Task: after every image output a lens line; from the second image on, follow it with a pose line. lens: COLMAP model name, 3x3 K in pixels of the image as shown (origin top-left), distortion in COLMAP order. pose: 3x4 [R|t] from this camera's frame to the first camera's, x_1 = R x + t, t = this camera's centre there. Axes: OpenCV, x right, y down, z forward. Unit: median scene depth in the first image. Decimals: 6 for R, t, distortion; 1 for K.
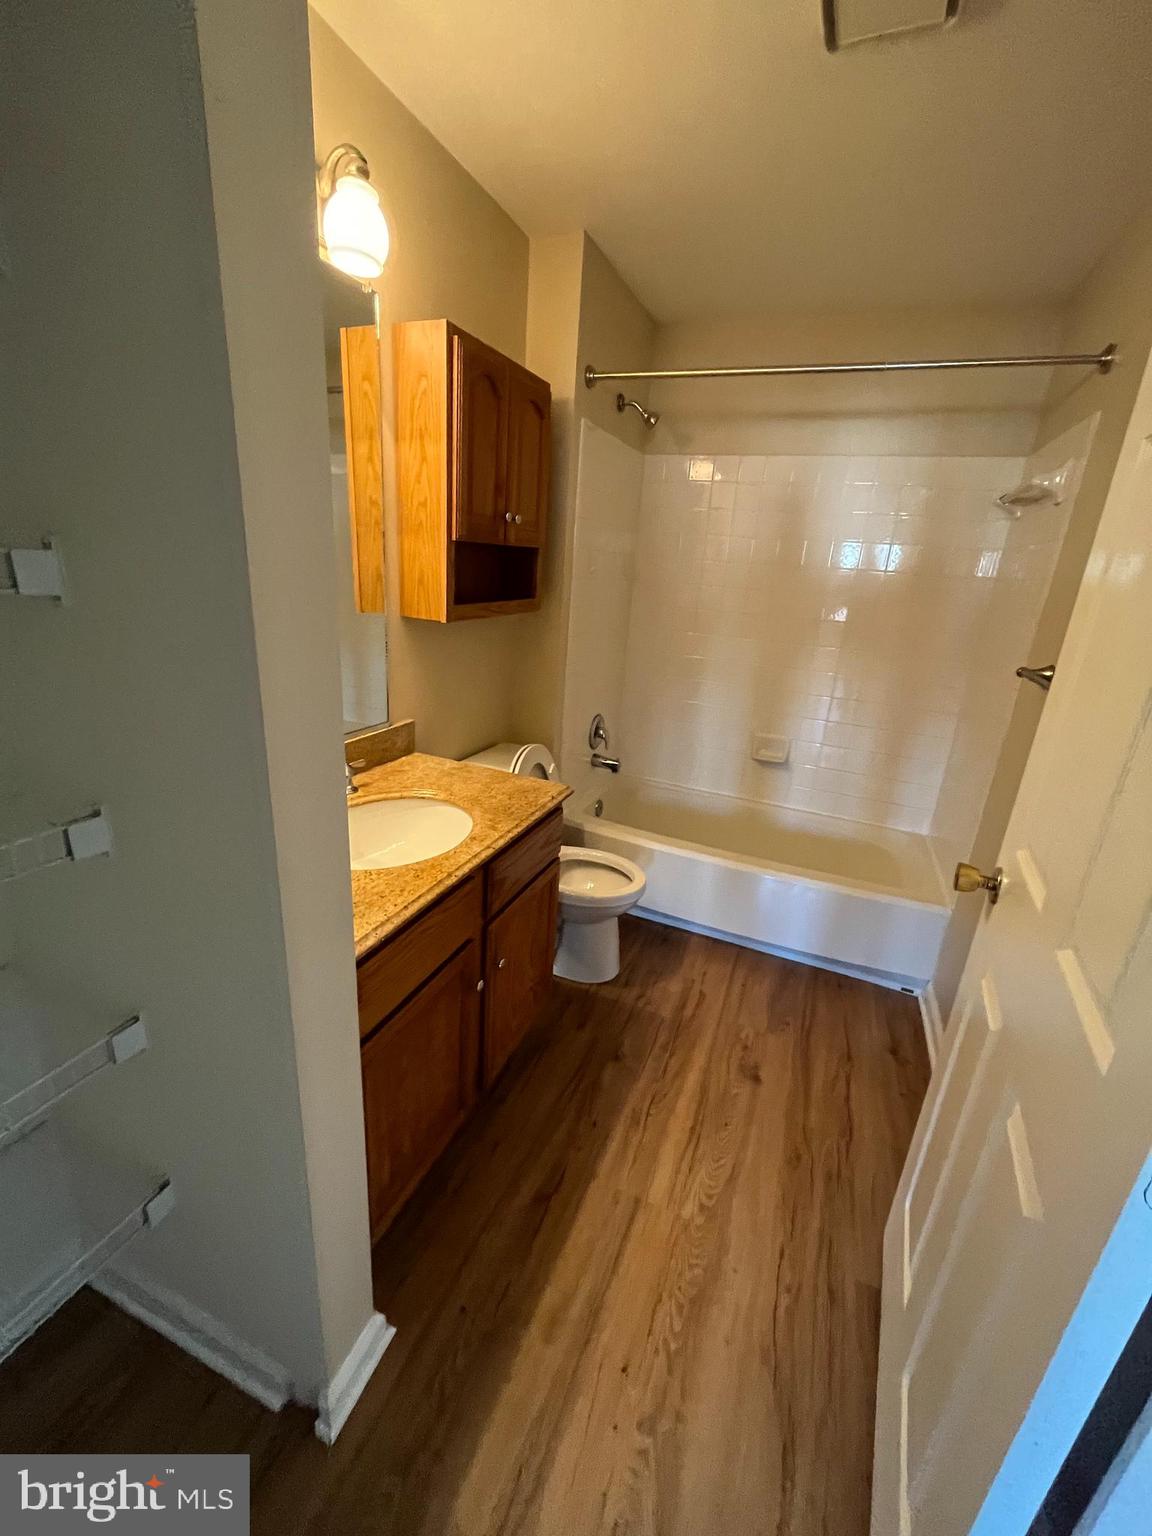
lens RADIAL K [[624.0, 0, 576.0], [0, 624.0, 767.3], [0, 0, 1]] dist [-0.001743, 0.000265]
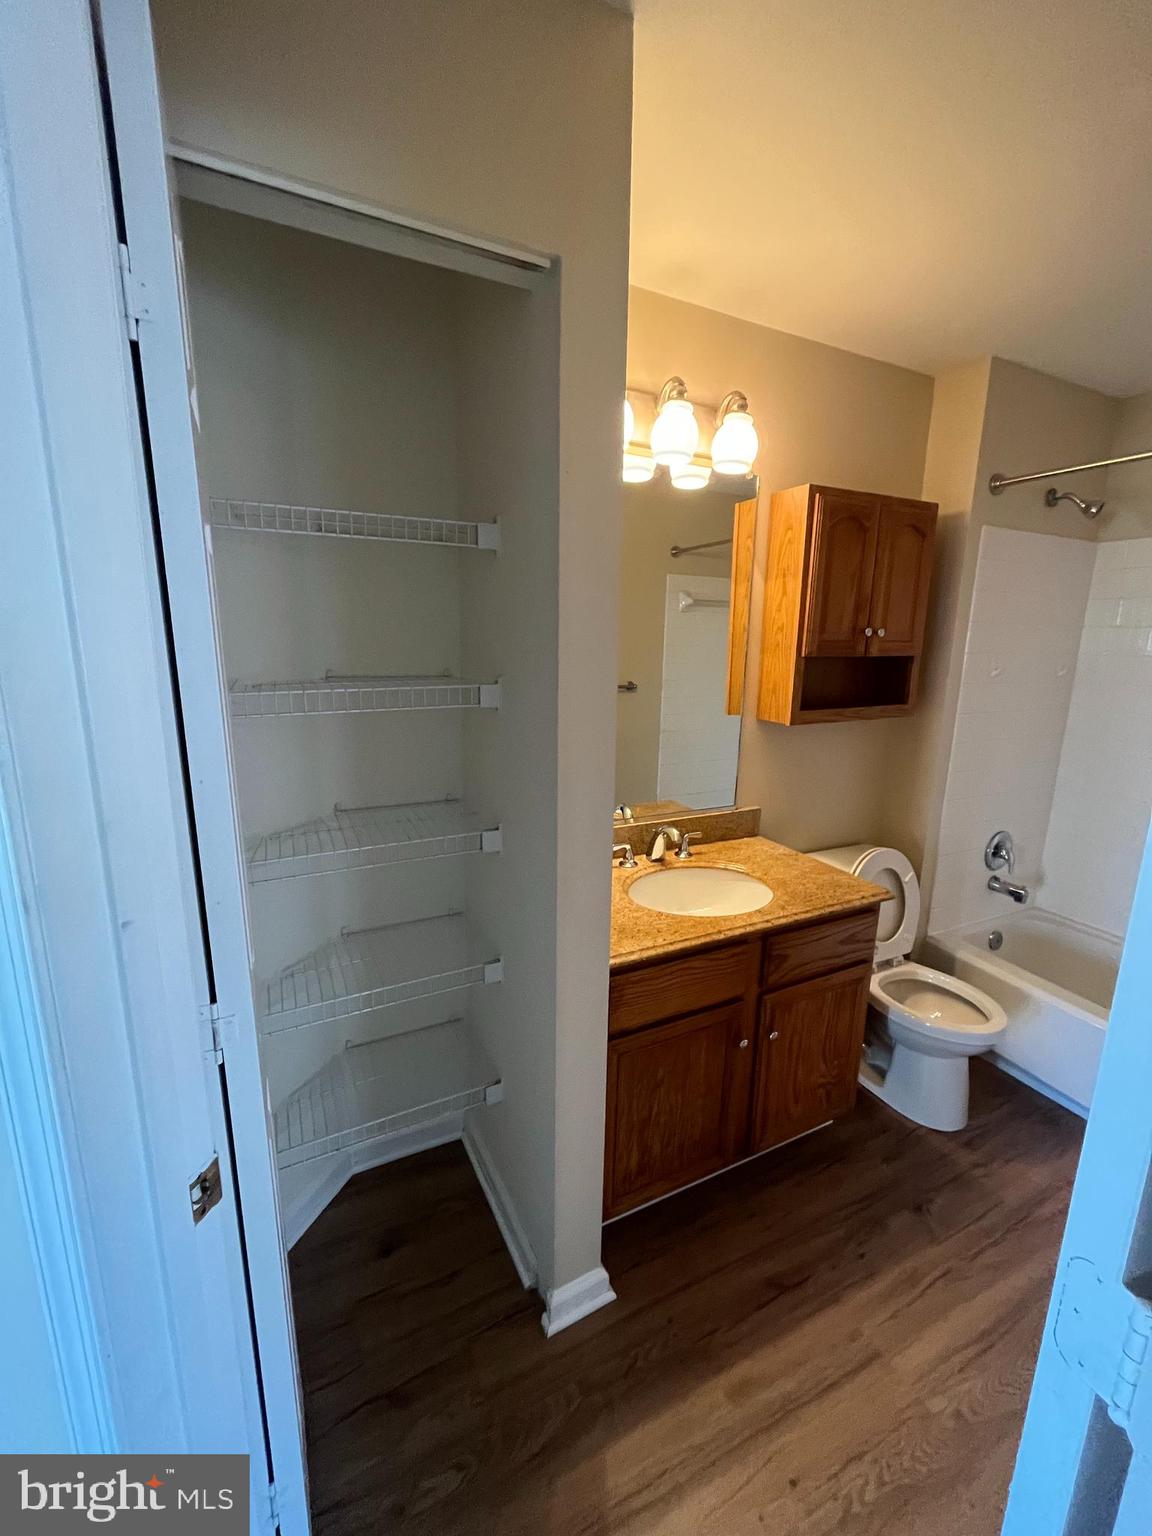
lens RADIAL K [[624.0, 0, 572.4], [0, 624.0, 766.2], [0, 0, 1]] dist [-0.001743, 0.000265]
pose [[0.754123, 0.077435, -0.652152, 0.234333], [-0.174095, 0.981068, -0.084827, 0.007156], [0.633237, 0.177507, 0.753327, -0.096756]]
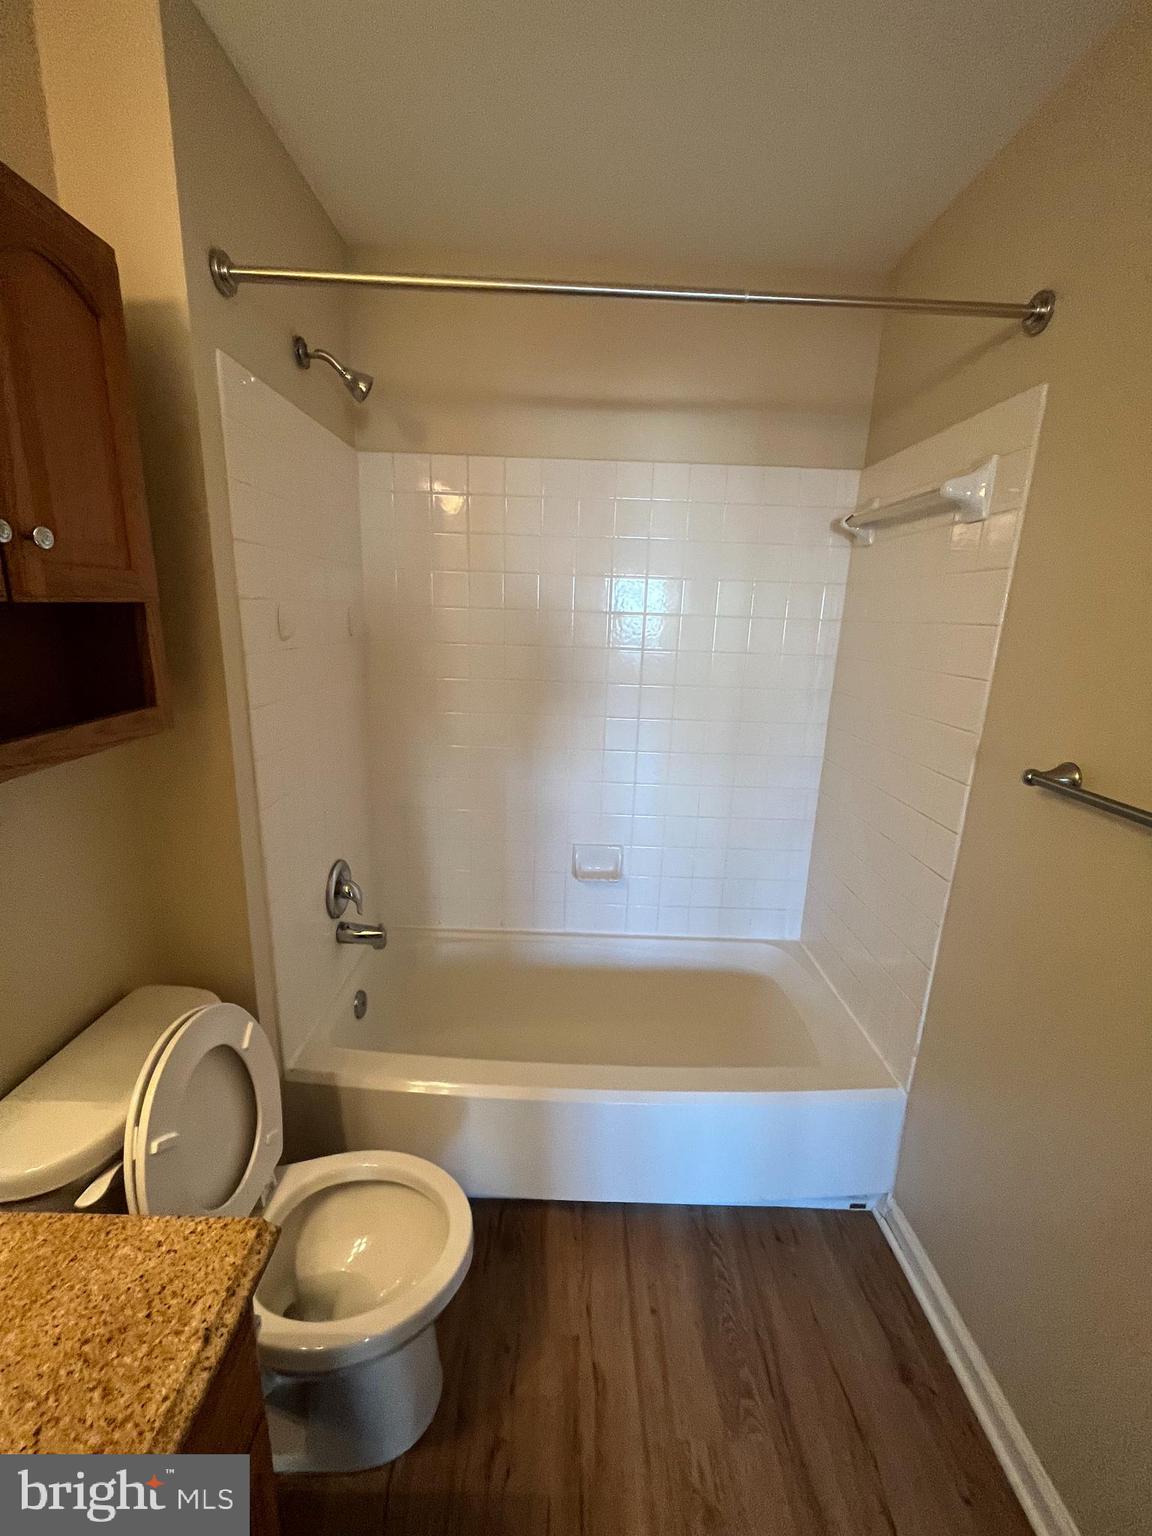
lens RADIAL K [[624.0, 0, 576.8], [0, 624.0, 767.4], [0, 0, 1]] dist [-0.001743, 0.000265]
pose [[0.919311, -0.129102, 0.371753, 0.058265], [0.149460, 0.988417, -0.026345, -0.201354], [-0.364046, 0.079781, 0.927958, 0.546510]]
